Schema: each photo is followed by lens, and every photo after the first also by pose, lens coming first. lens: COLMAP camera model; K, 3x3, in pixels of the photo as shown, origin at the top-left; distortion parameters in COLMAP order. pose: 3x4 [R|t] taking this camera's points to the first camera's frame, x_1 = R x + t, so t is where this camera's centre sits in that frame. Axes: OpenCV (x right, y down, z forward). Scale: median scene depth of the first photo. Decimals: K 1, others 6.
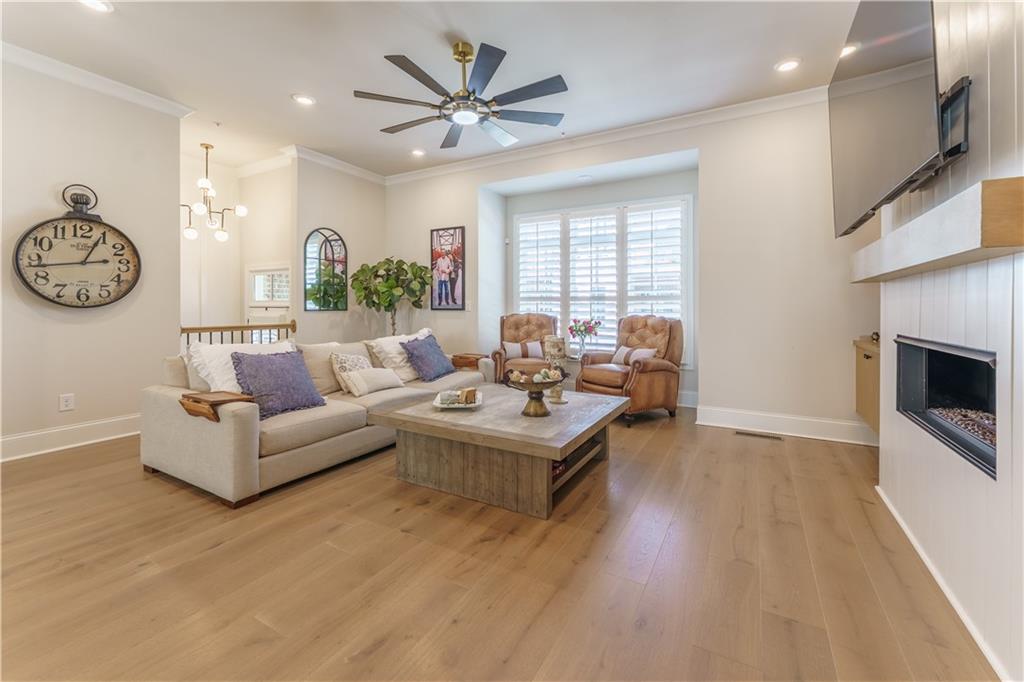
lens RADIAL K [[422.0, 0, 513.0], [0, 422.0, 313.3], [0, 0, 1]] dist [-0.002381, -0.000293]
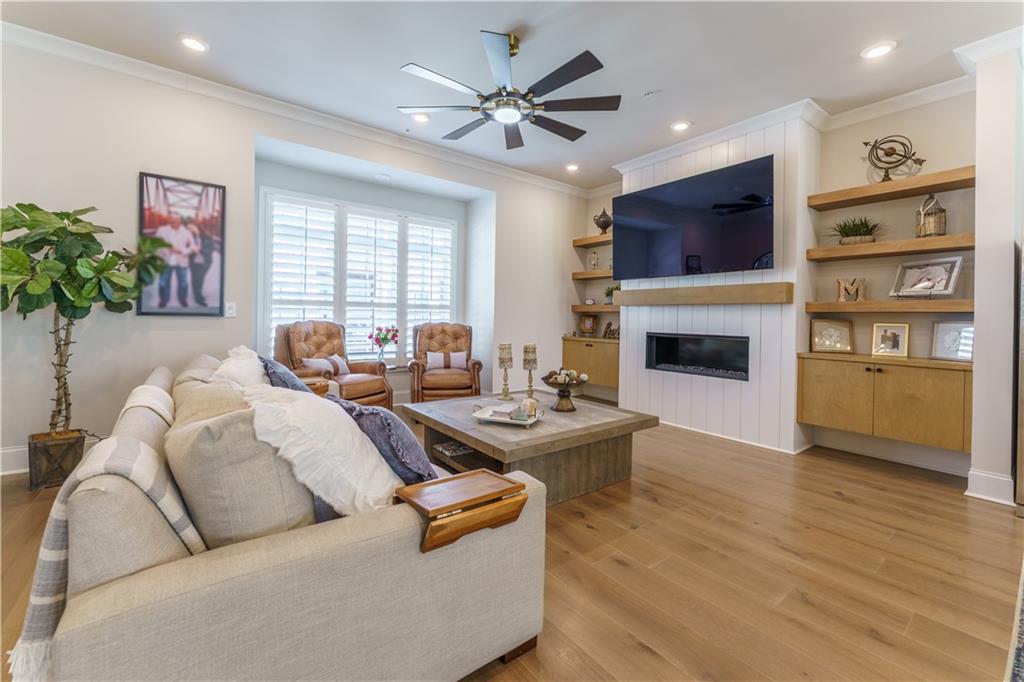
lens RADIAL K [[422.0, 0, 513.0], [0, 422.0, 313.3], [0, 0, 1]] dist [-0.002381, -0.000293]
pose [[0.387886, 0.012259, 0.921626, -0.590136], [-0.006743, 0.999923, -0.010462, -0.008467], [-0.921683, -0.002156, 0.387938, 0.371385]]
